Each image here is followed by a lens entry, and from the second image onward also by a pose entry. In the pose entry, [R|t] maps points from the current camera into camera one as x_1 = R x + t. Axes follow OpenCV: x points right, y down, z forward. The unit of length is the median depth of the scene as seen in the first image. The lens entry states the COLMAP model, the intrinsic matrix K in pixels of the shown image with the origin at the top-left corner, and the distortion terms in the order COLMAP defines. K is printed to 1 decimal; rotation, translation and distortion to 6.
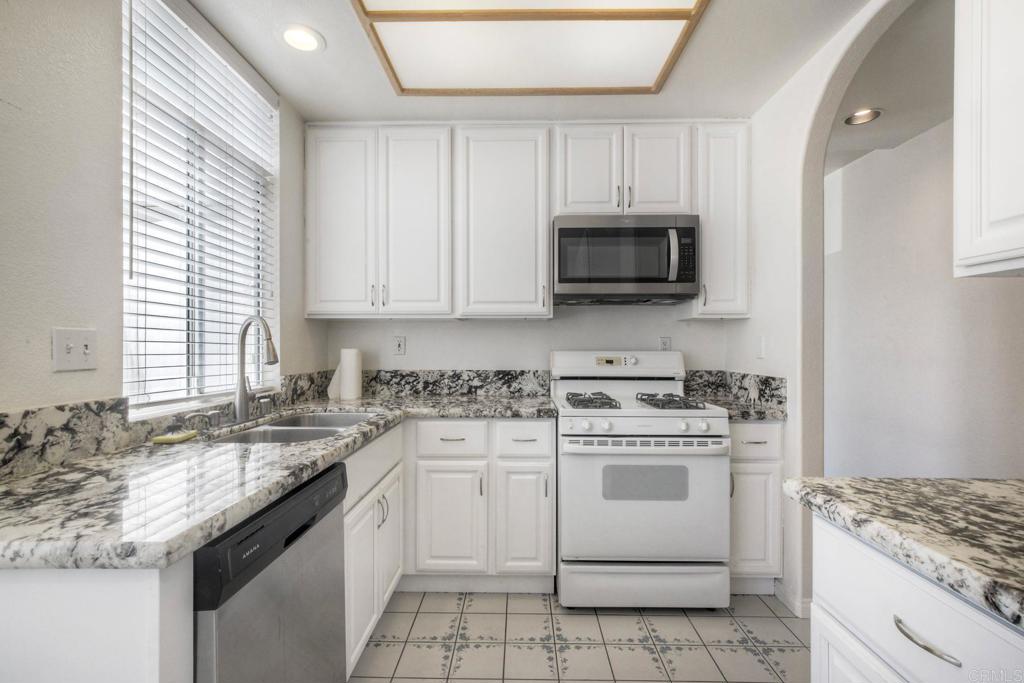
lens RADIAL K [[460.9, 0, 512.0], [0, 460.9, 341.5], [0, 0, 1]] dist [0.005454, 0.000220]
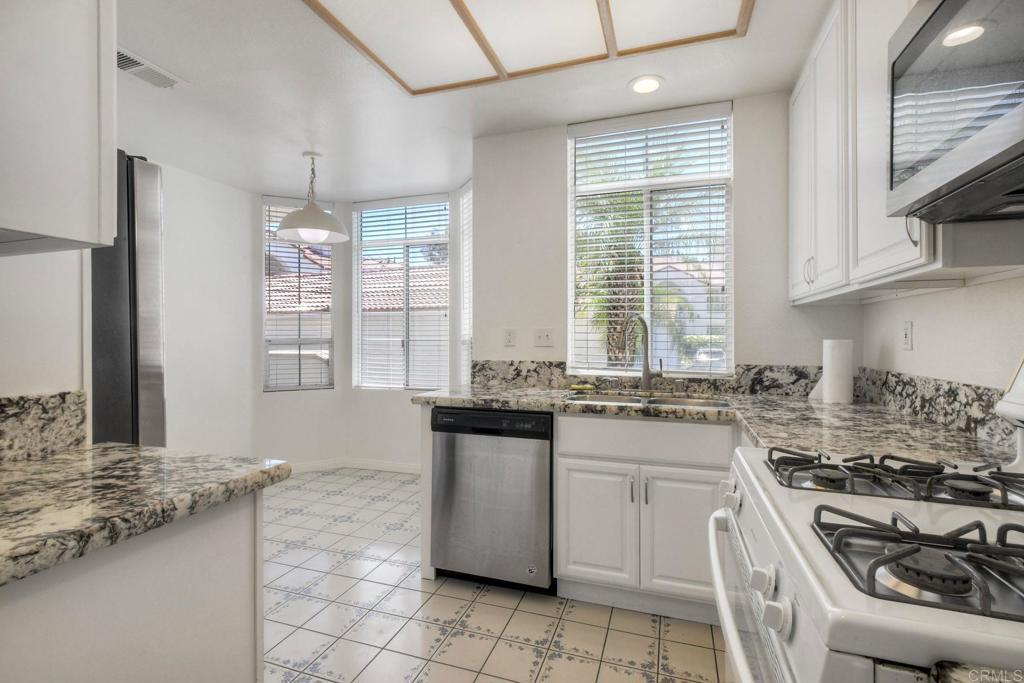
lens RADIAL K [[460.9, 0, 512.0], [0, 460.9, 341.5], [0, 0, 1]] dist [0.005454, 0.000220]
pose [[-0.306569, 0.010830, -0.951787, 0.626891], [0.005609, 0.999938, 0.009572, 0.008805], [0.951832, -0.002404, -0.306611, 0.793519]]
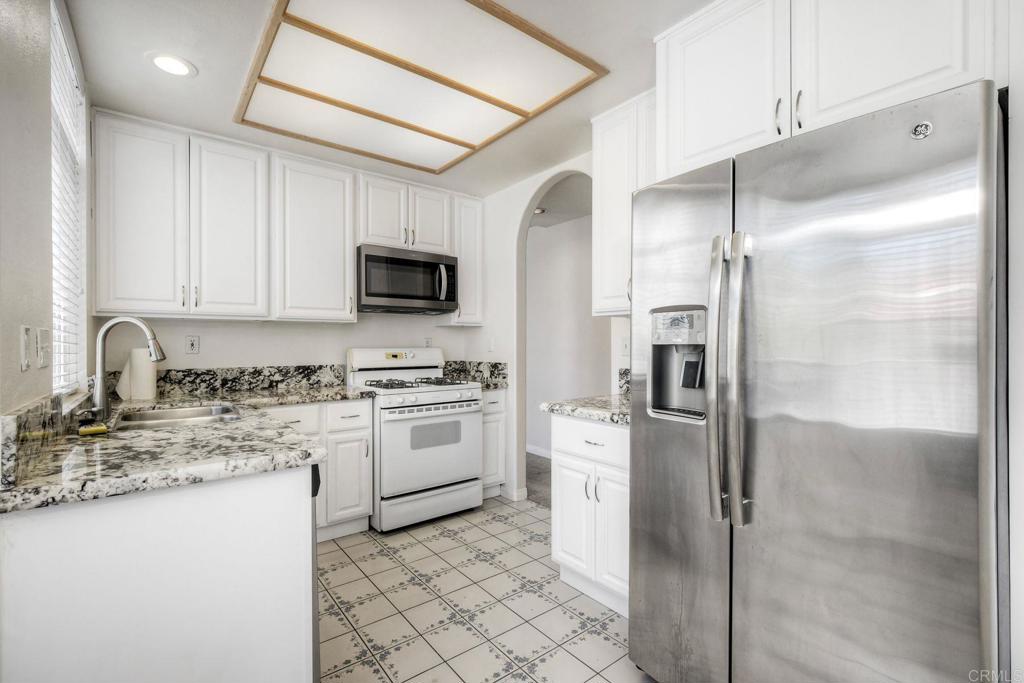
lens RADIAL K [[460.9, 0, 512.0], [0, 460.9, 341.5], [0, 0, 1]] dist [0.005454, 0.000220]
pose [[0.775602, 0.000036, 0.631222, -0.400332], [-0.000538, 1.000000, 0.000605, 0.000389], [-0.631222, -0.000809, 0.775602, -0.275102]]
